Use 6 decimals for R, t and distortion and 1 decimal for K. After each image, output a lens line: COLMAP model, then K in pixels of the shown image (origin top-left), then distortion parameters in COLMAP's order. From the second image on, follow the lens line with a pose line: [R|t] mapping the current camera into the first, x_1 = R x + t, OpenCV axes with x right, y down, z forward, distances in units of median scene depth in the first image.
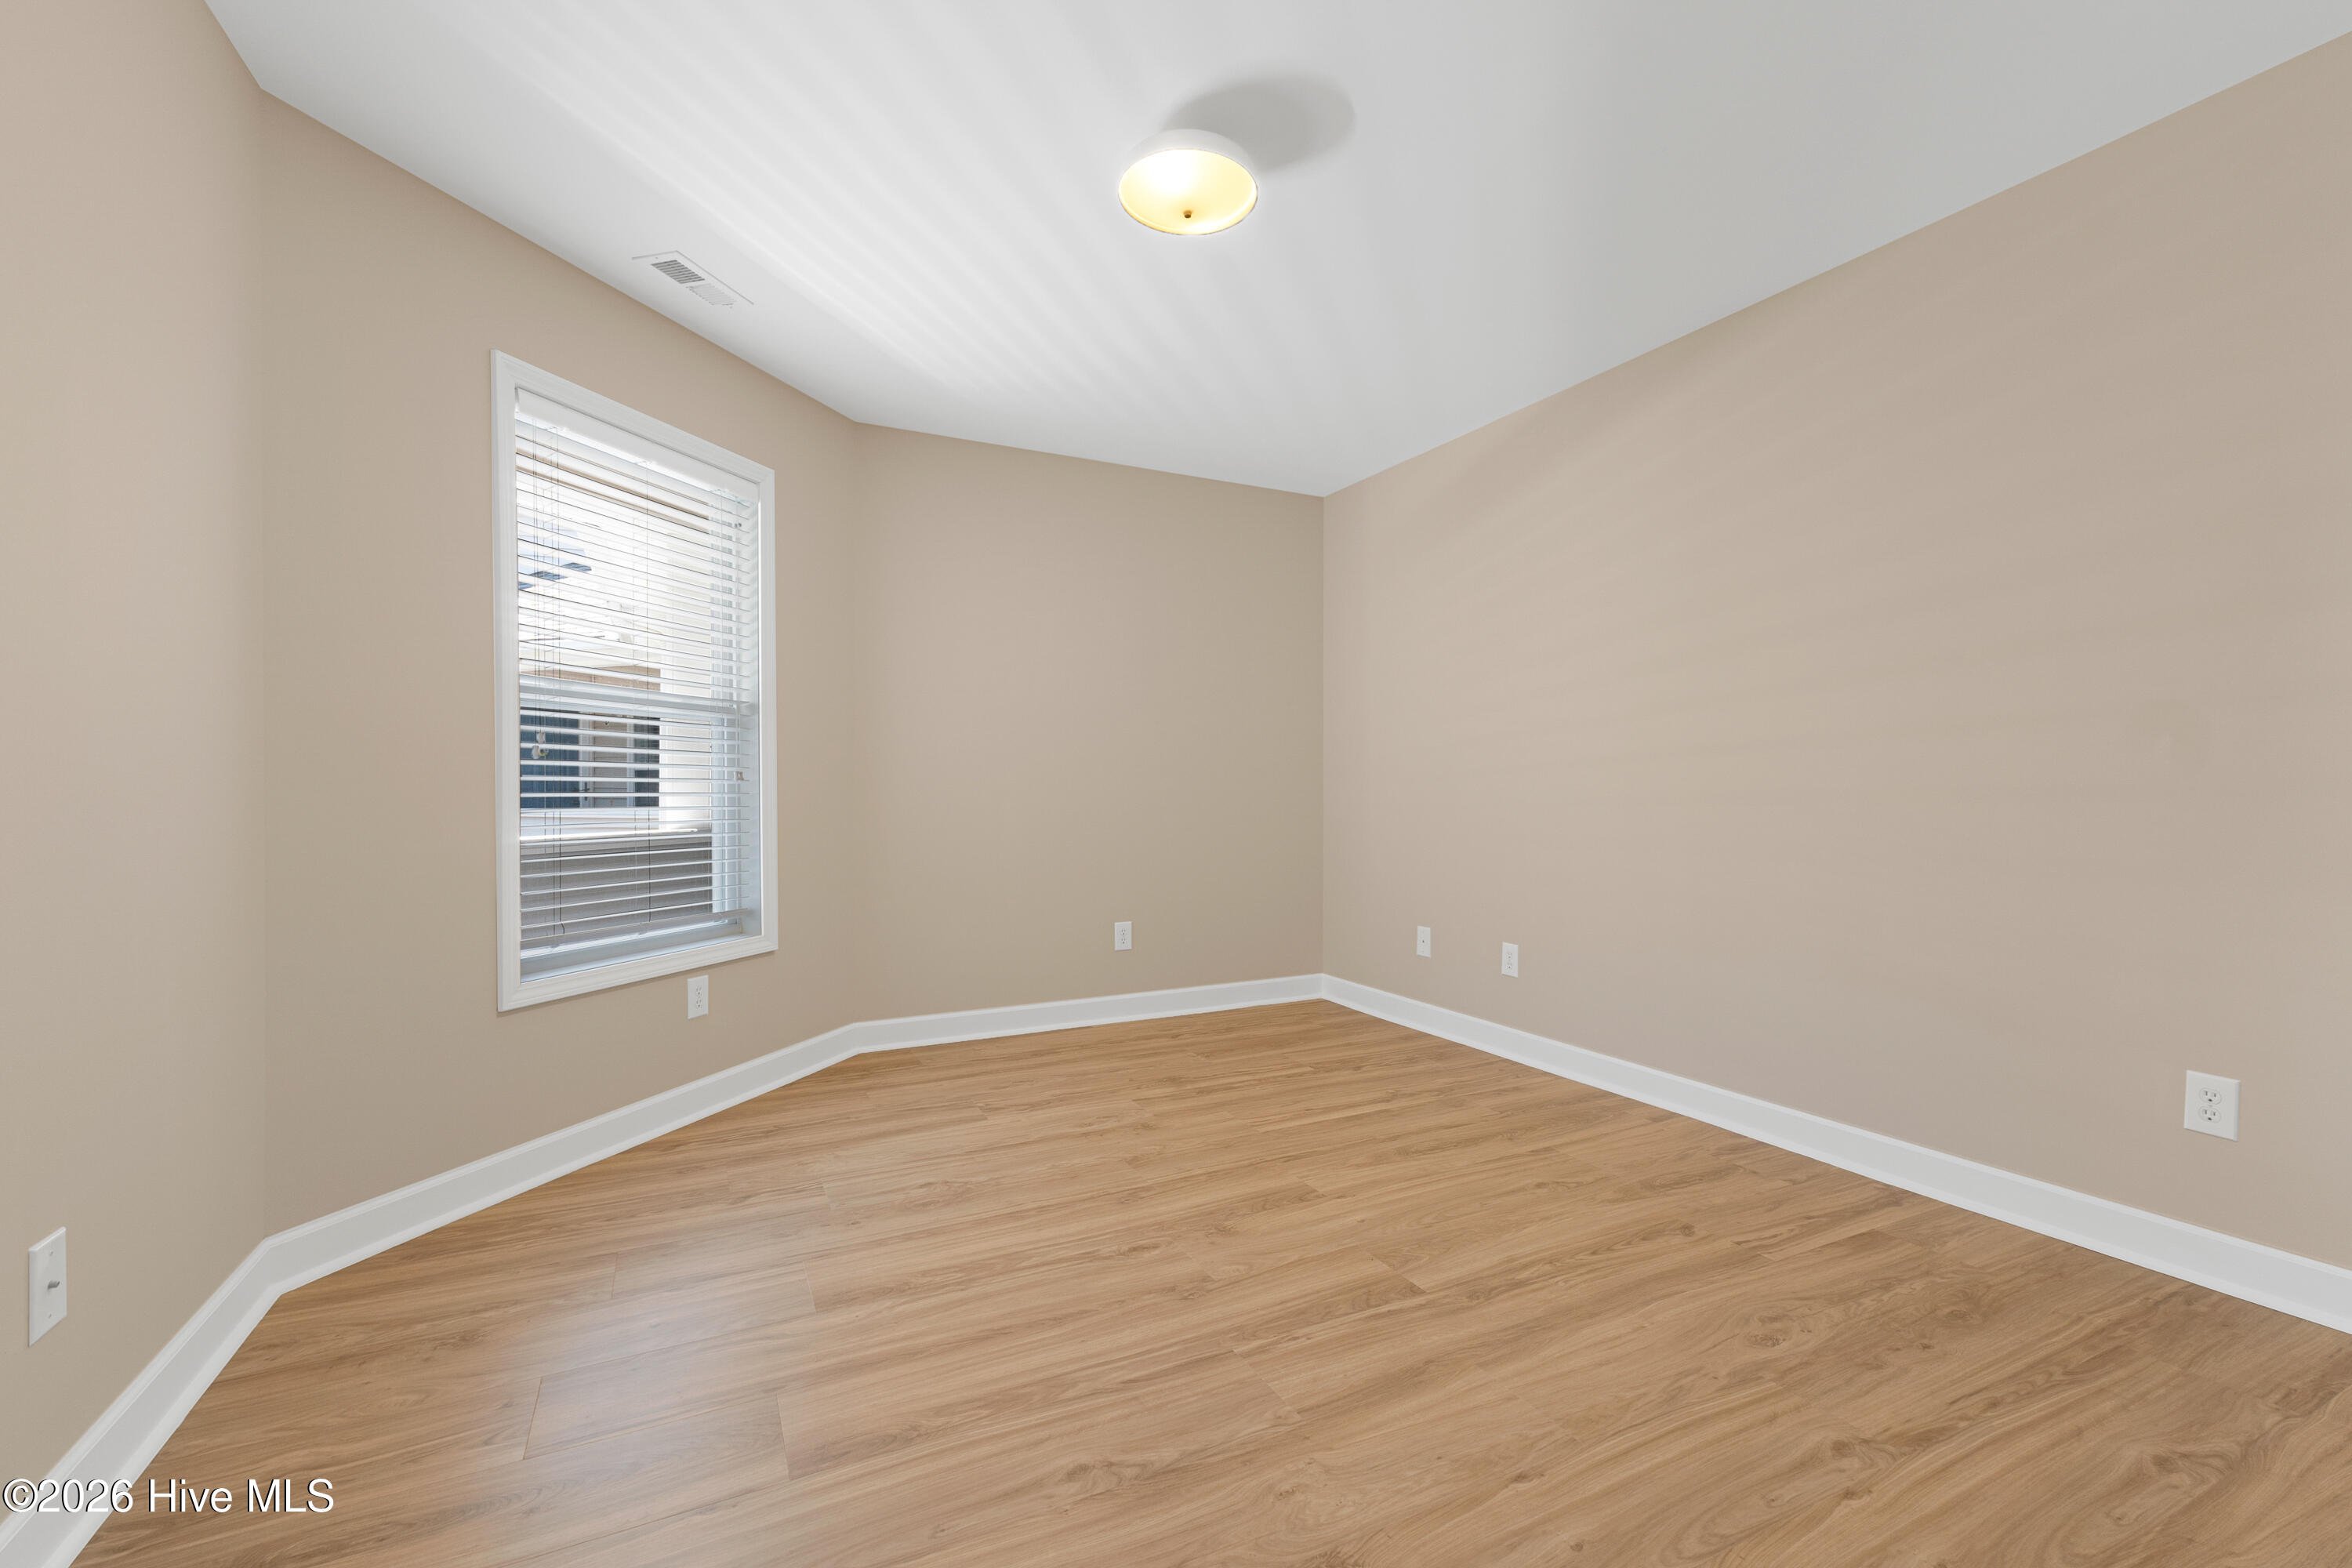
lens RADIAL K [[1011.9, 0, 1176.1], [0, 1011.9, 784.3], [0, 0, 1]] dist [-0.000579, -0.000065]
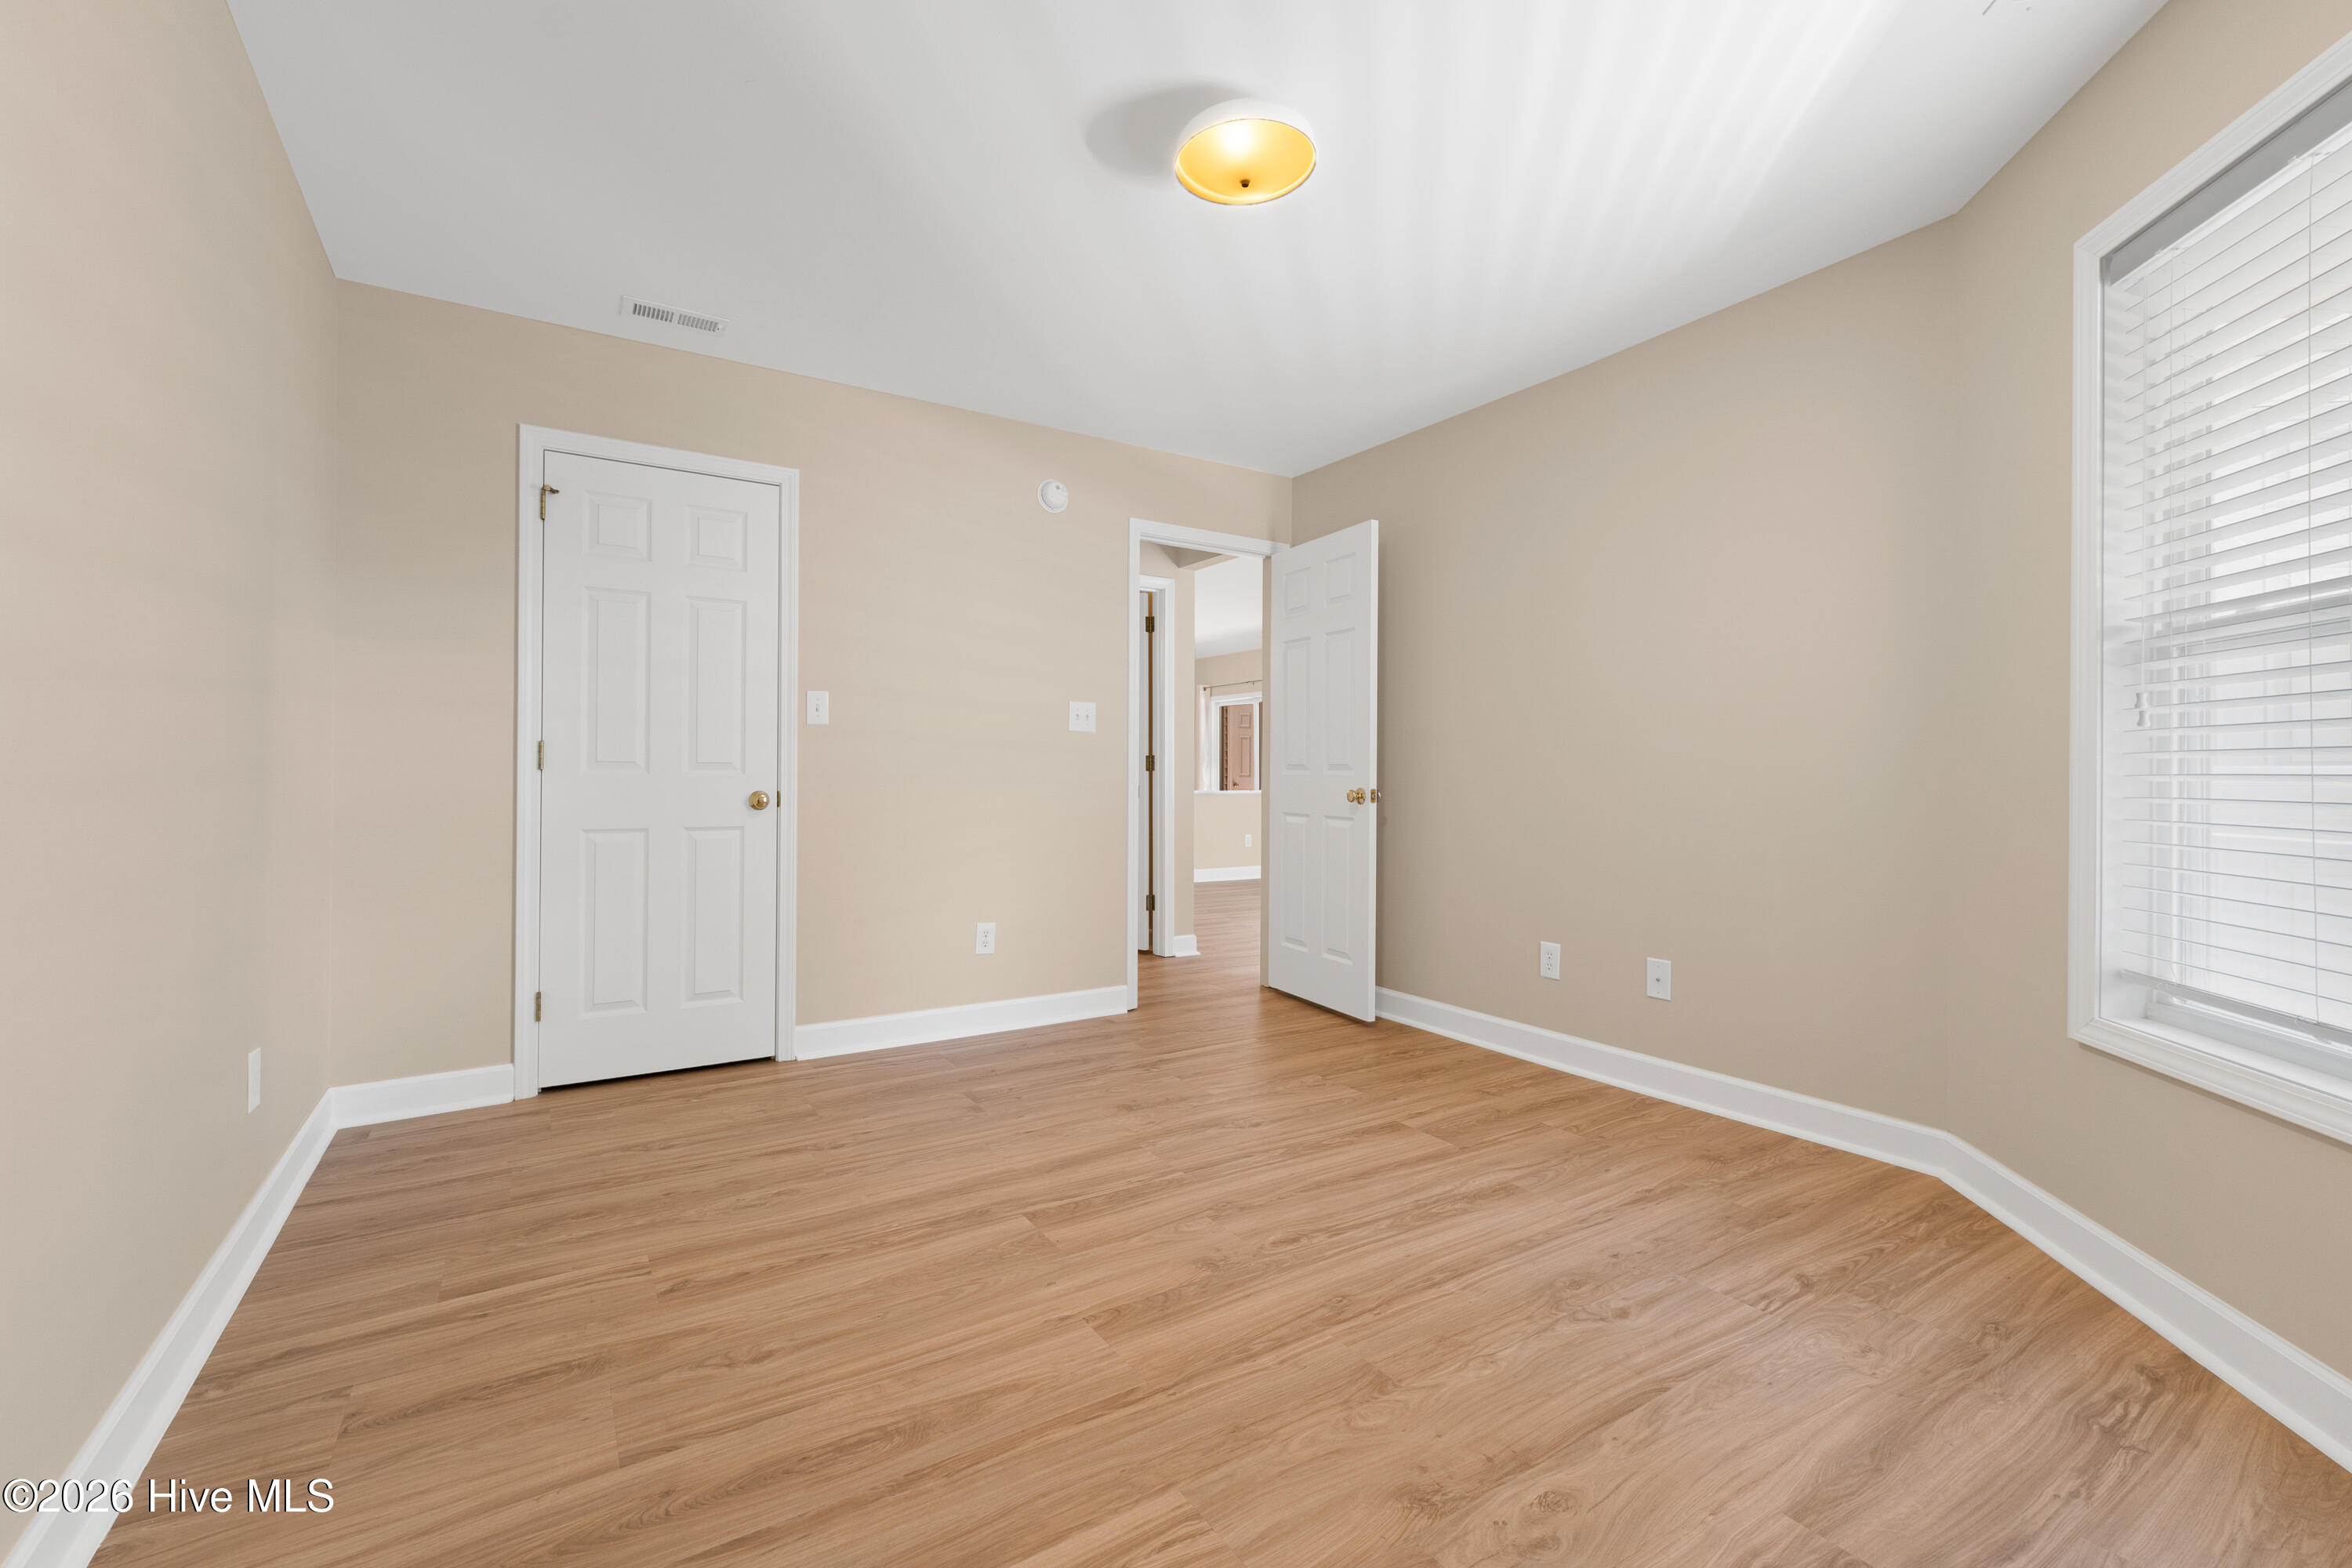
lens RADIAL K [[980.2, 0, 1170.1], [0, 980.2, 779.7], [0, 0, 1]] dist [0.003973, 0.000188]
pose [[-0.994499, 0.000186, -0.104744, 0.173553], [0.000186, 1.000000, 0.000013, 0.008240], [0.104744, -0.000007, -0.994499, 1.870161]]
